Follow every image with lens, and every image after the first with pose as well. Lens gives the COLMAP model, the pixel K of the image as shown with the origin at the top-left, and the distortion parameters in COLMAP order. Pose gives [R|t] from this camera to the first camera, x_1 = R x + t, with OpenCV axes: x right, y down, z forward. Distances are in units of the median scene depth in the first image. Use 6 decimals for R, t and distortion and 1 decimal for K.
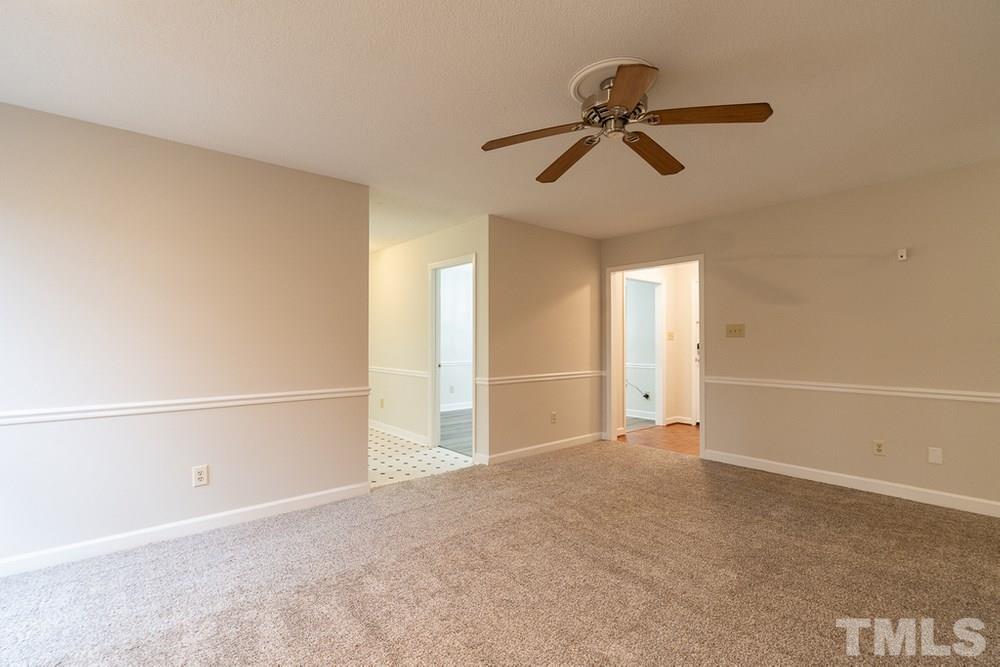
lens RADIAL K [[457.7, 0, 494.4], [0, 457.7, 345.1], [0, 0, 1]] dist [-0.001602, 0.000313]
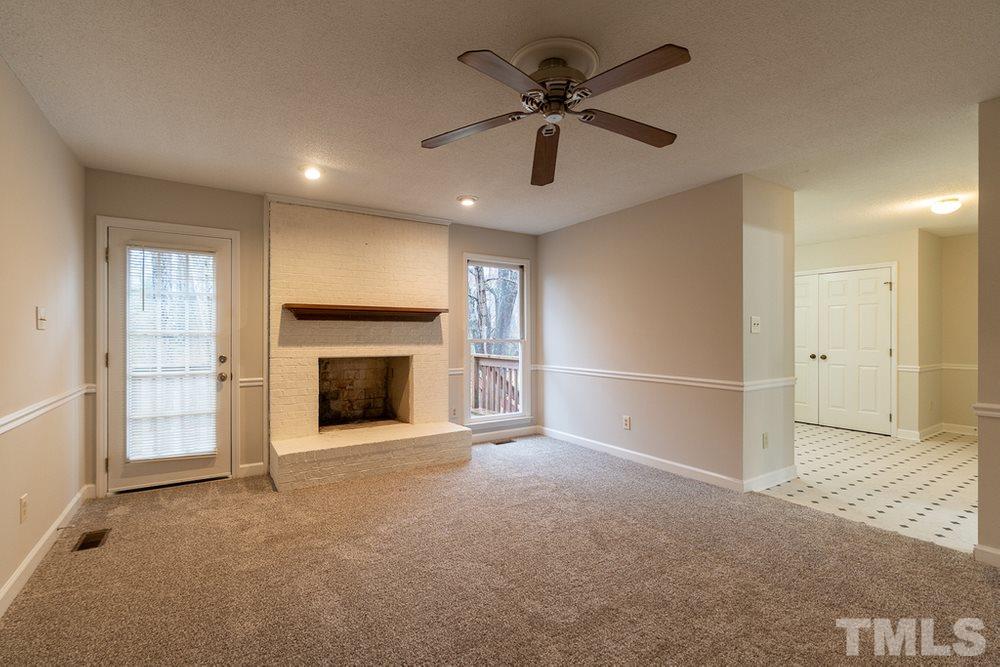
lens RADIAL K [[473.5, 0, 491.7], [0, 473.5, 334.8], [0, 0, 1]] dist [-0.002094, 0.000406]
pose [[-0.153319, 0.002816, -0.988173, 0.990206], [-0.007462, 0.999964, 0.004008, -0.012729], [0.988149, 0.007988, -0.153292, 0.784335]]
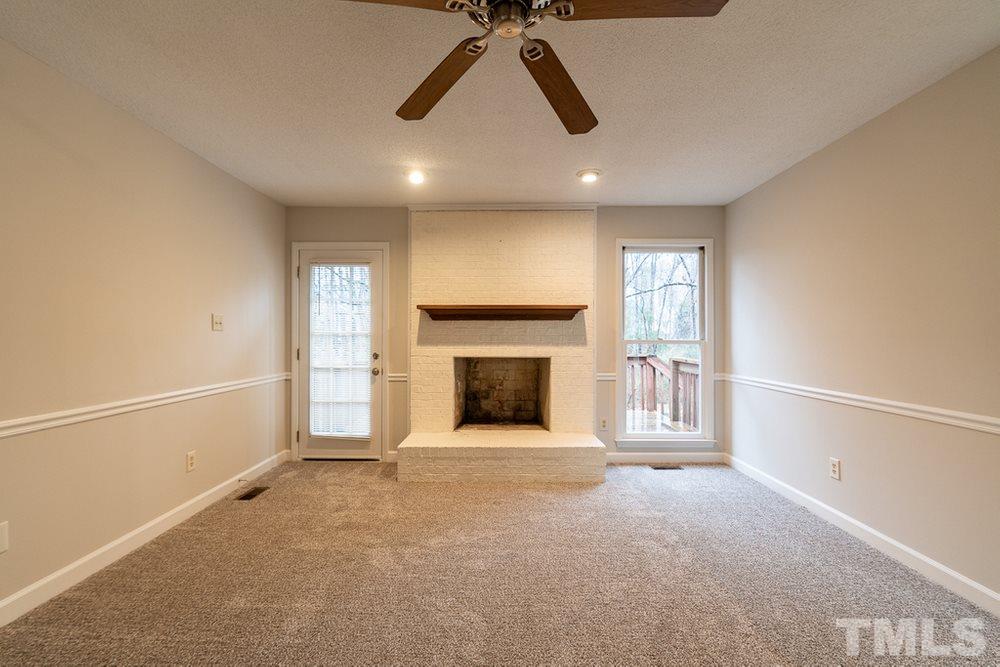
lens RADIAL K [[463.1, 0, 477.5], [0, 463.1, 334.7], [0, 0, 1]] dist [-0.003039, 0.000344]
pose [[-0.682776, 0.001566, -0.730626, 0.631137], [-0.004215, 0.999973, 0.006082, -0.011469], [0.730616, 0.007232, -0.682751, 1.105492]]
